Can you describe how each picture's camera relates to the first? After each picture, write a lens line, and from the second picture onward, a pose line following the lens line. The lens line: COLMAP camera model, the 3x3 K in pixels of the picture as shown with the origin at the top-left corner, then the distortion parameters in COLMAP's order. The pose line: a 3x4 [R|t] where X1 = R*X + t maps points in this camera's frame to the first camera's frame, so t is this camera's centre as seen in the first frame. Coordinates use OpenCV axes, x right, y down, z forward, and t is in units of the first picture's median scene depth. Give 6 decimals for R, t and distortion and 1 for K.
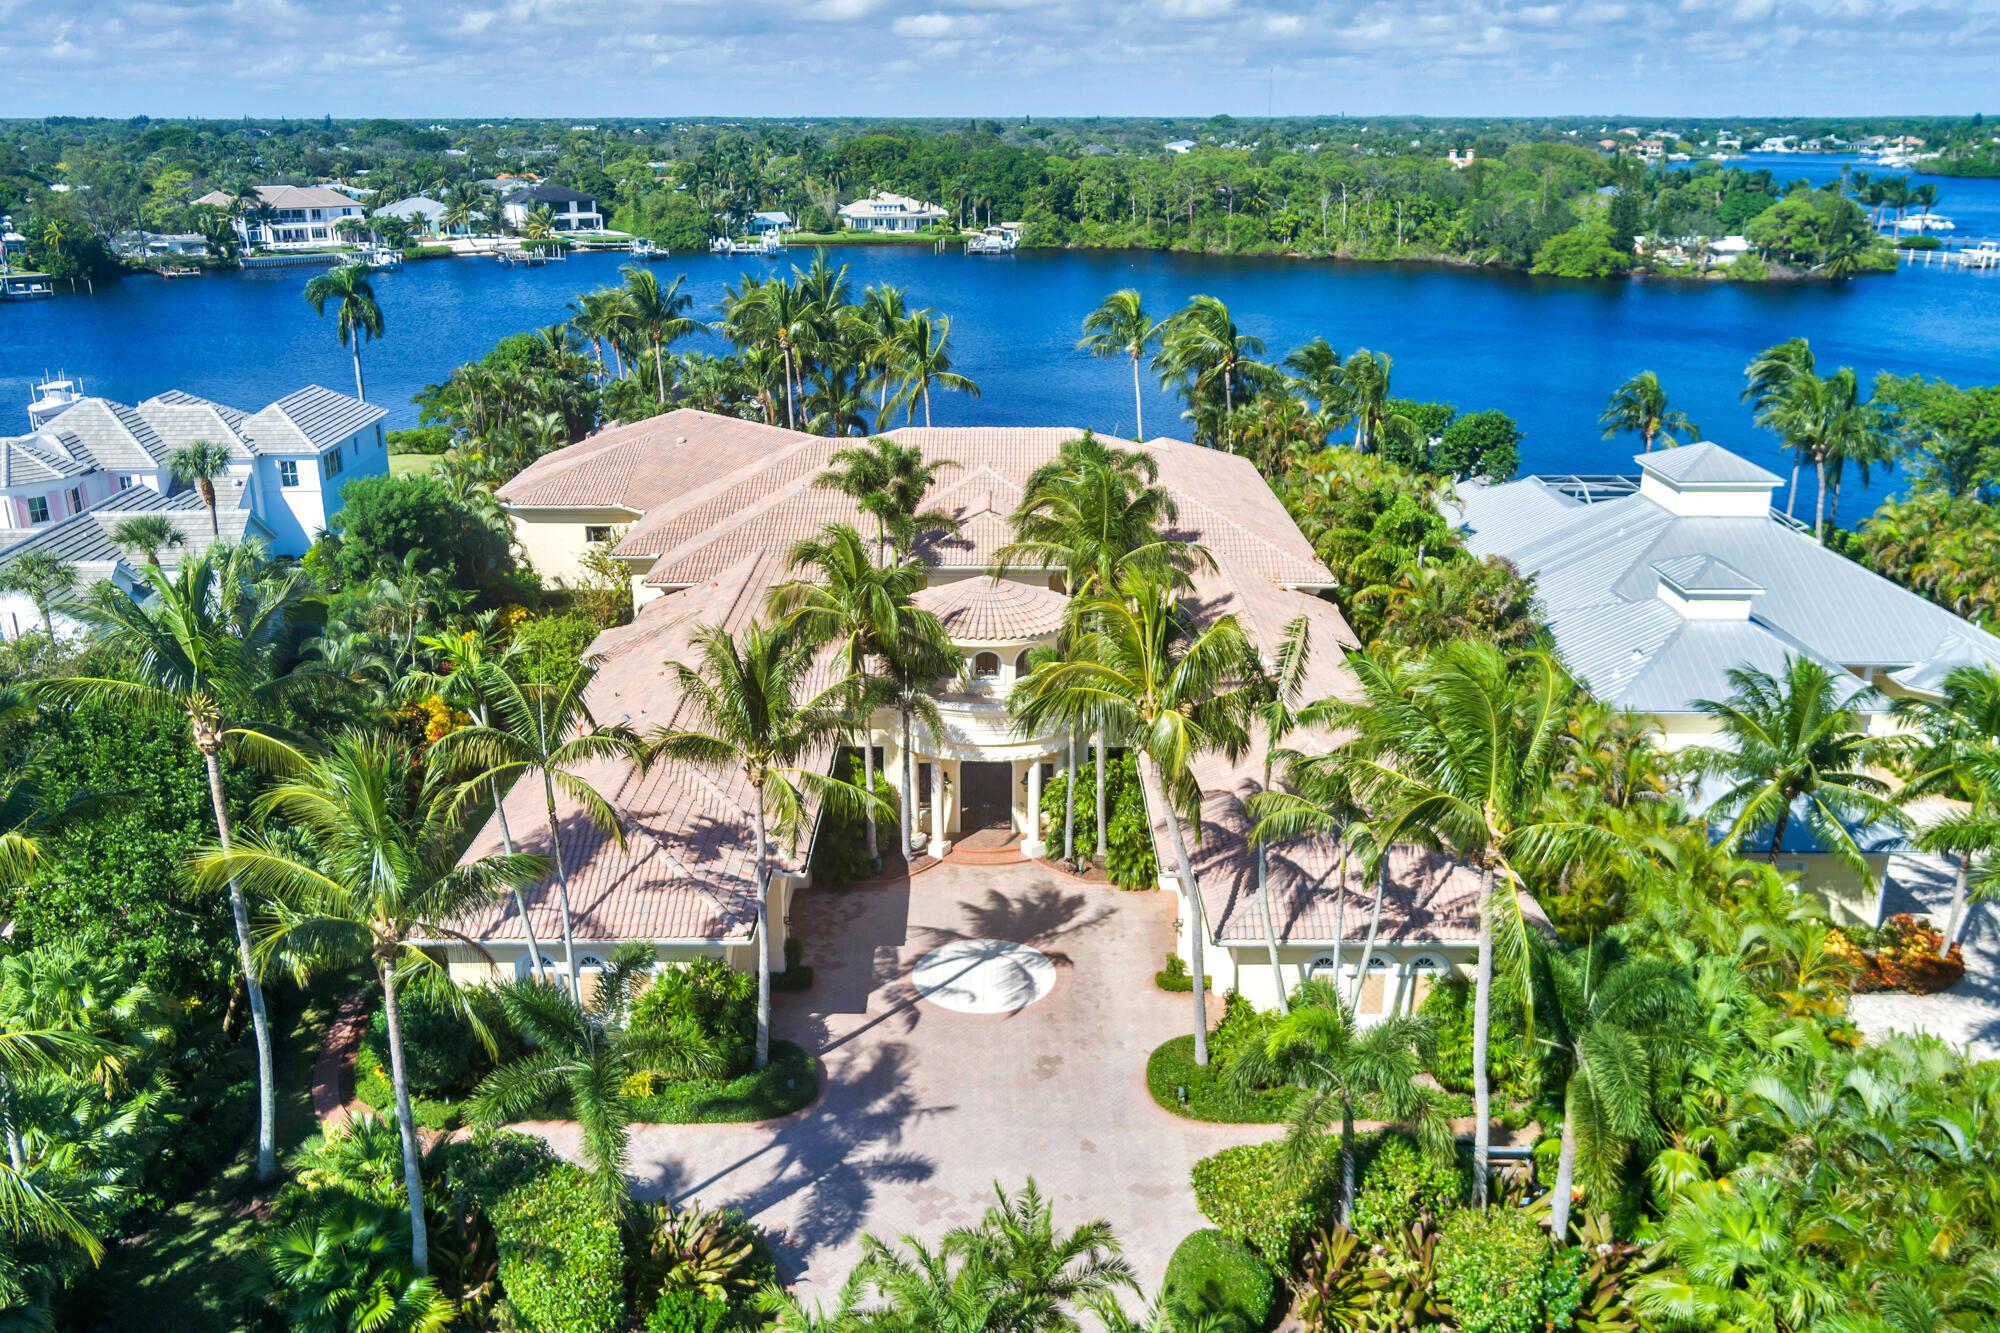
lens RADIAL K [[1601.2, 0, 997.1], [0, 1601.2, 659.8], [0, 0, 1]] dist [-0.011159, 0.006457]
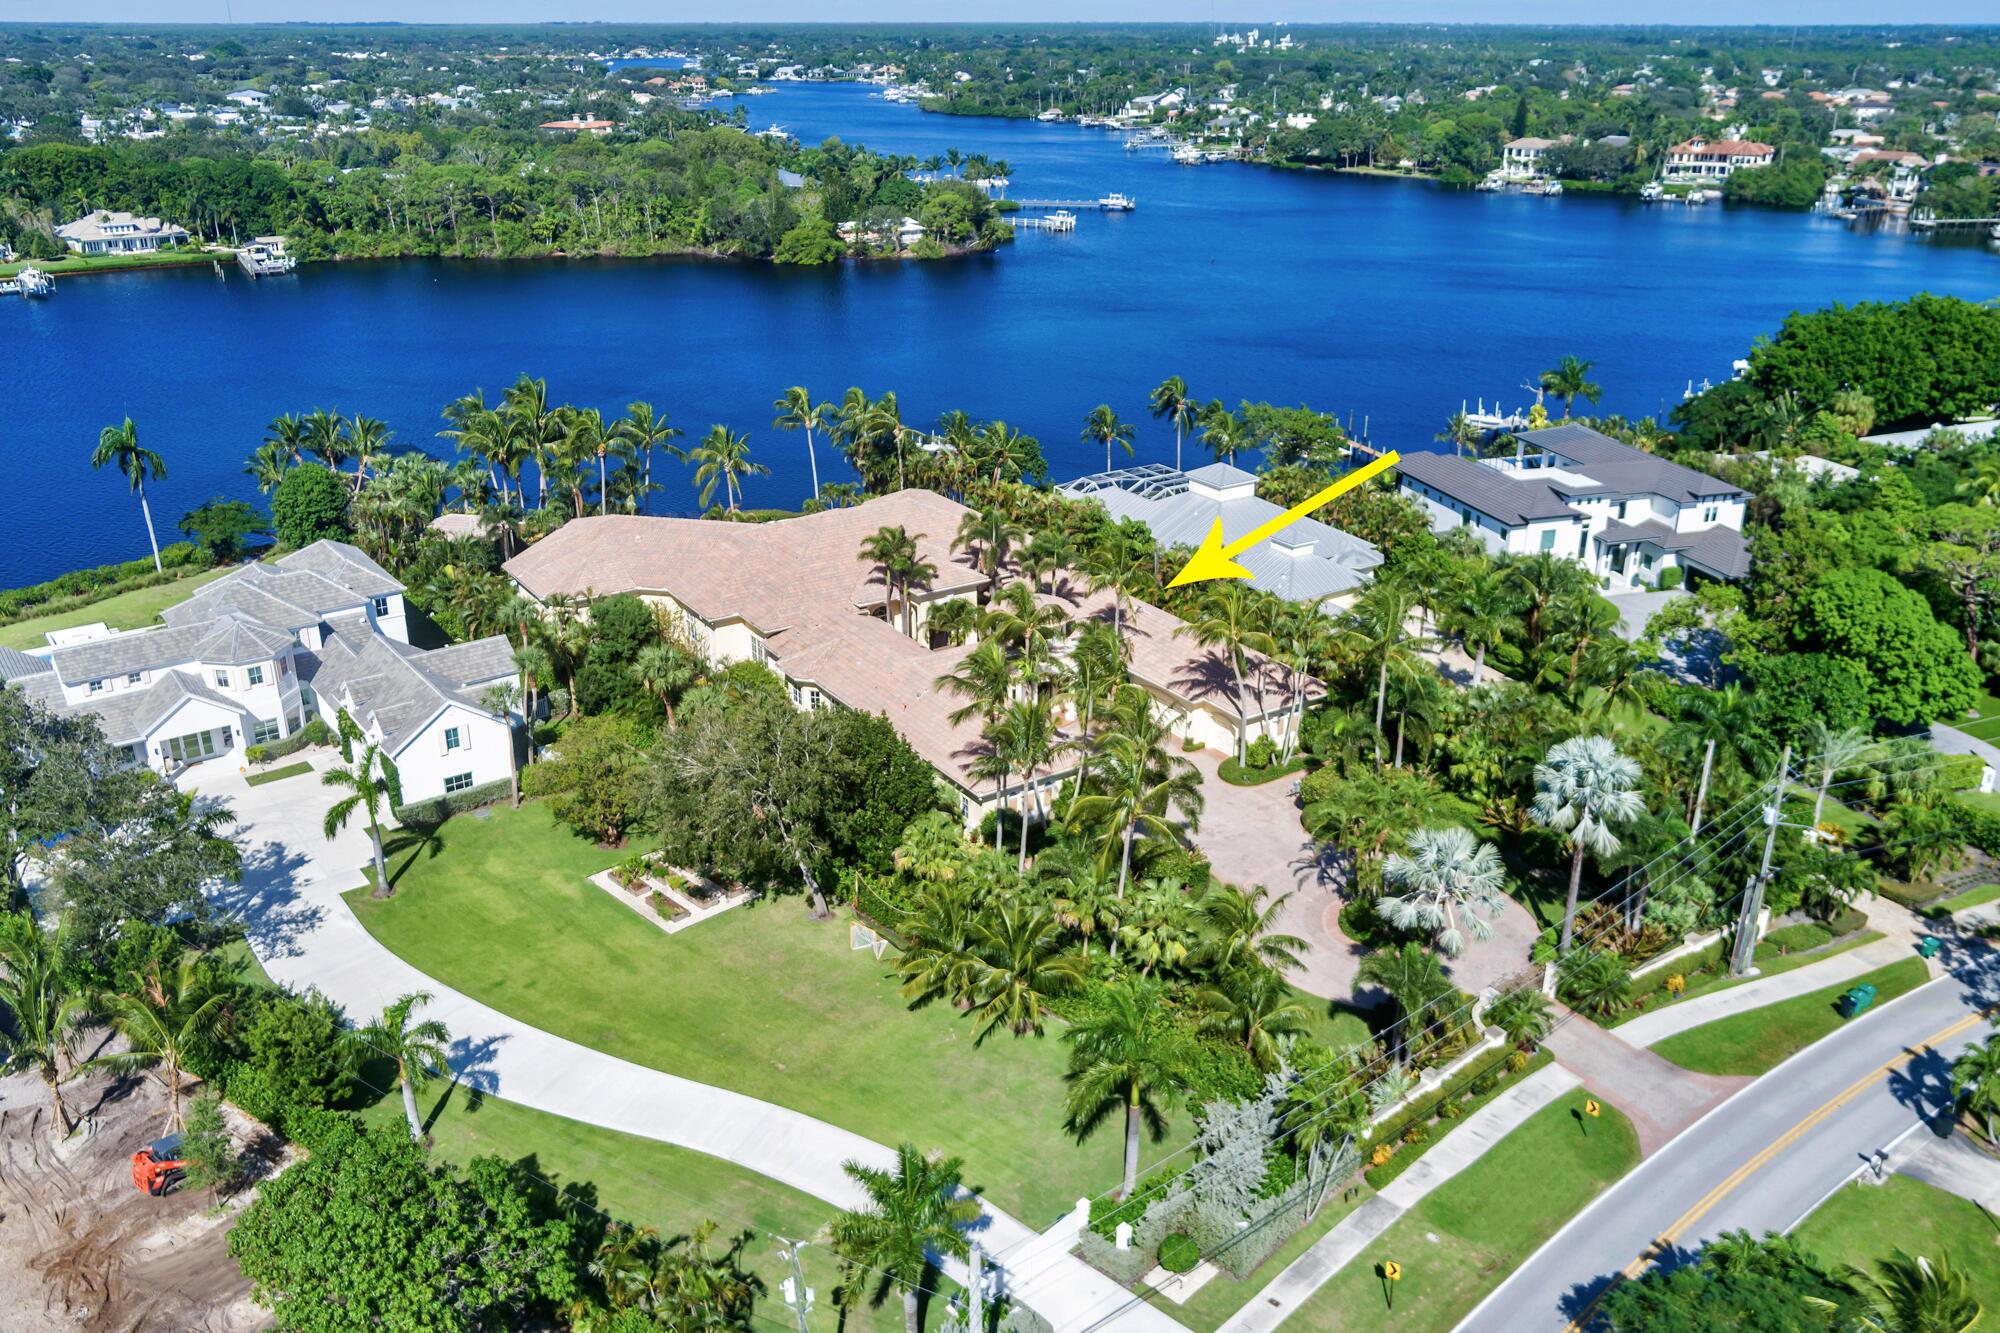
lens RADIAL K [[1601.2, 0, 987.8], [0, 1601.2, 673.5], [0, 0, 1]] dist [-0.011159, 0.006457]
pose [[0.835169, -0.207517, 0.509342, -0.922412], [0.175187, 0.978224, 0.111295, -0.155720], [-0.521346, -0.003720, 0.853337, -0.606710]]
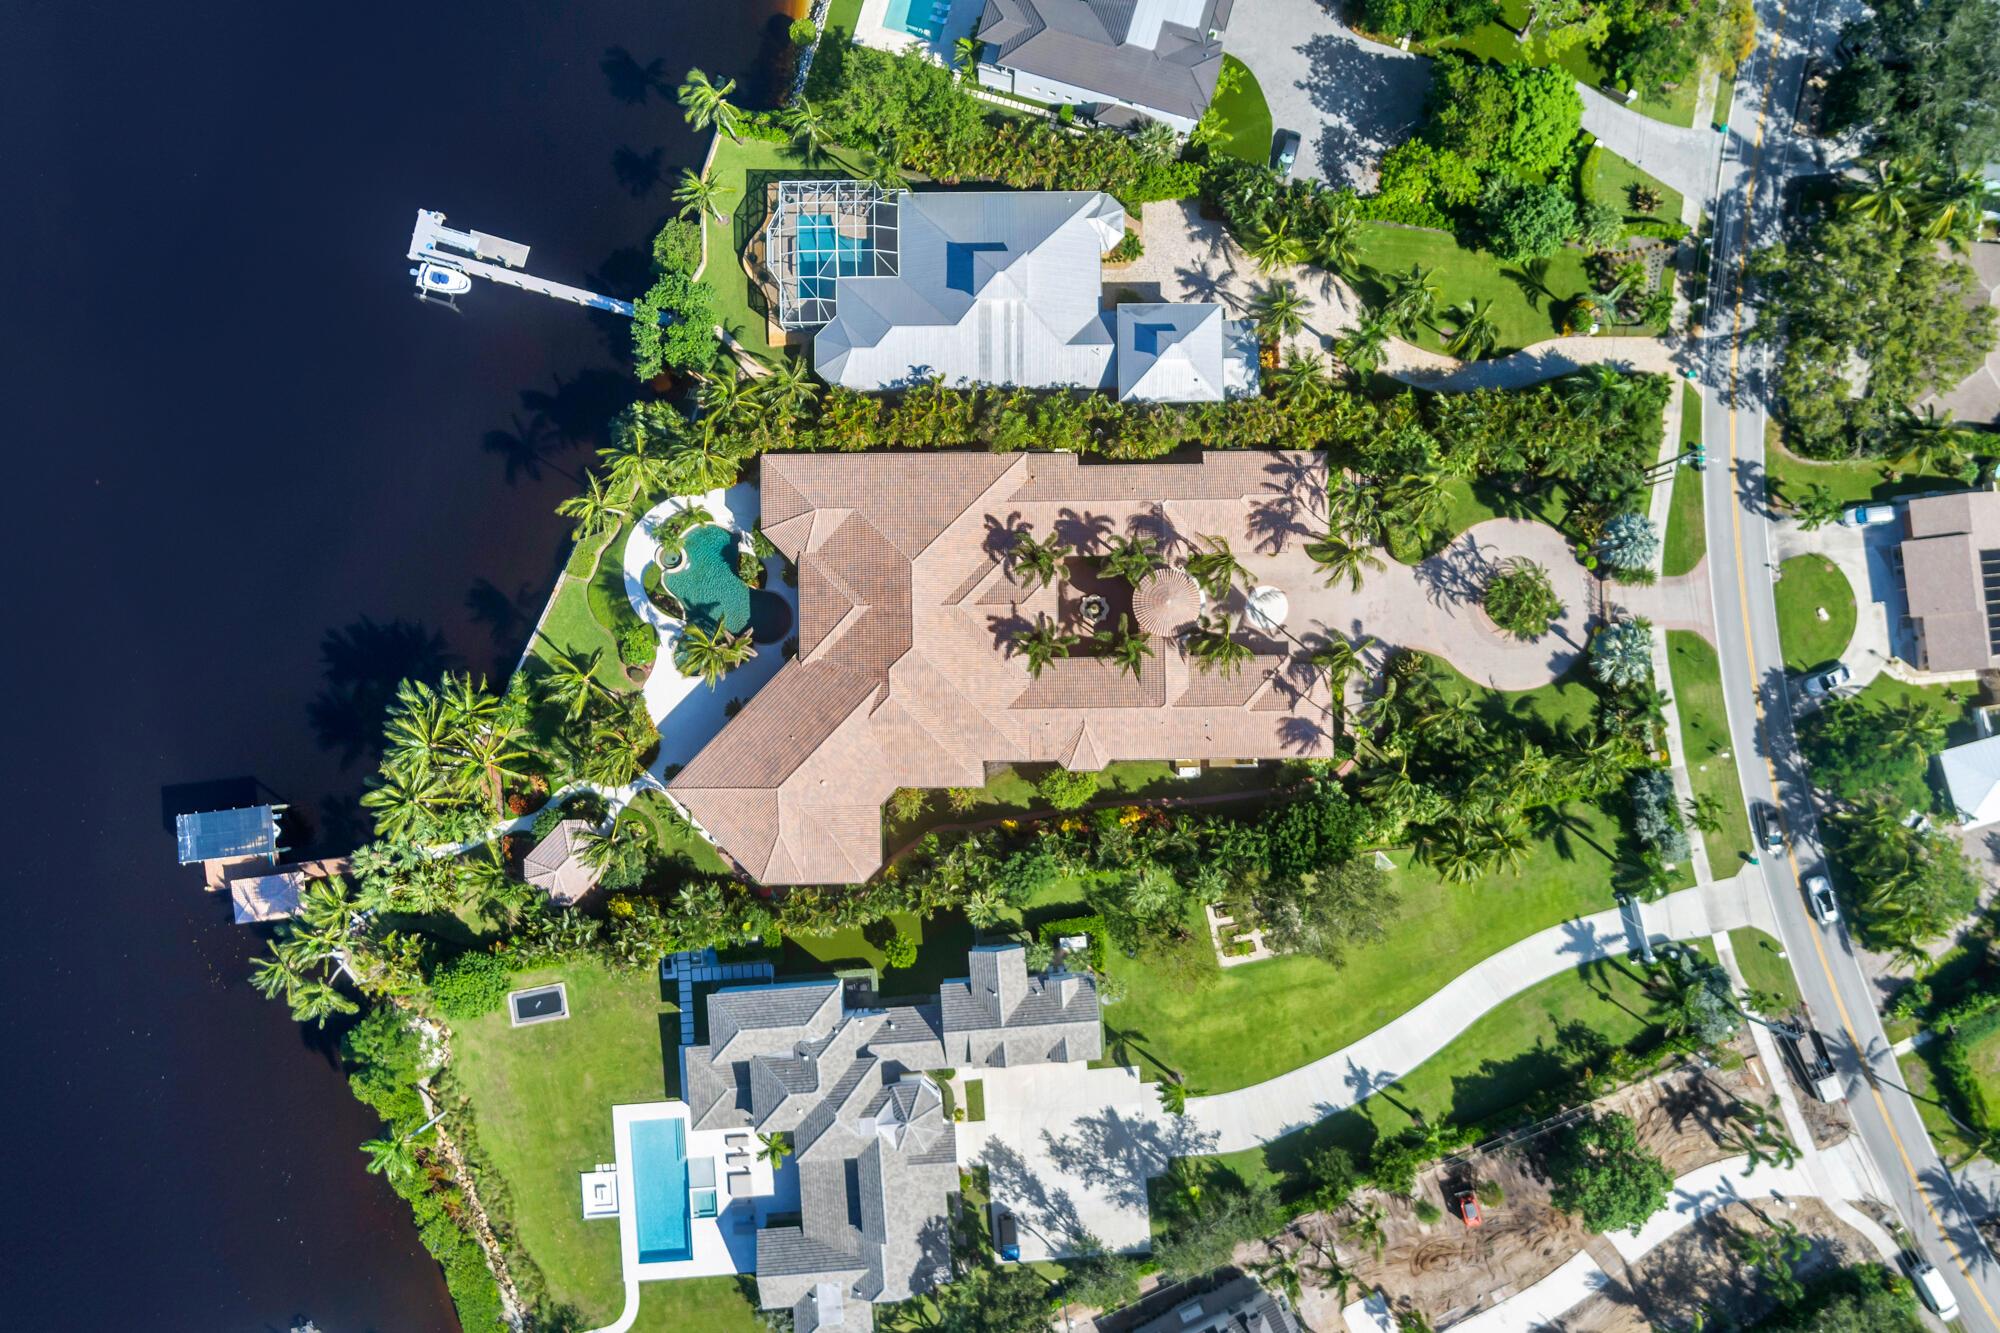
lens RADIAL K [[1601.2, 0, 1004.4], [0, 1601.2, 658.4], [0, 0, 1]] dist [-0.011159, 0.006457]
pose [[-0.014987, -0.999270, 0.035154, -0.157197], [0.321807, 0.028467, 0.946377, -2.229039], [-0.946687, 0.025496, 0.321145, 0.315265]]
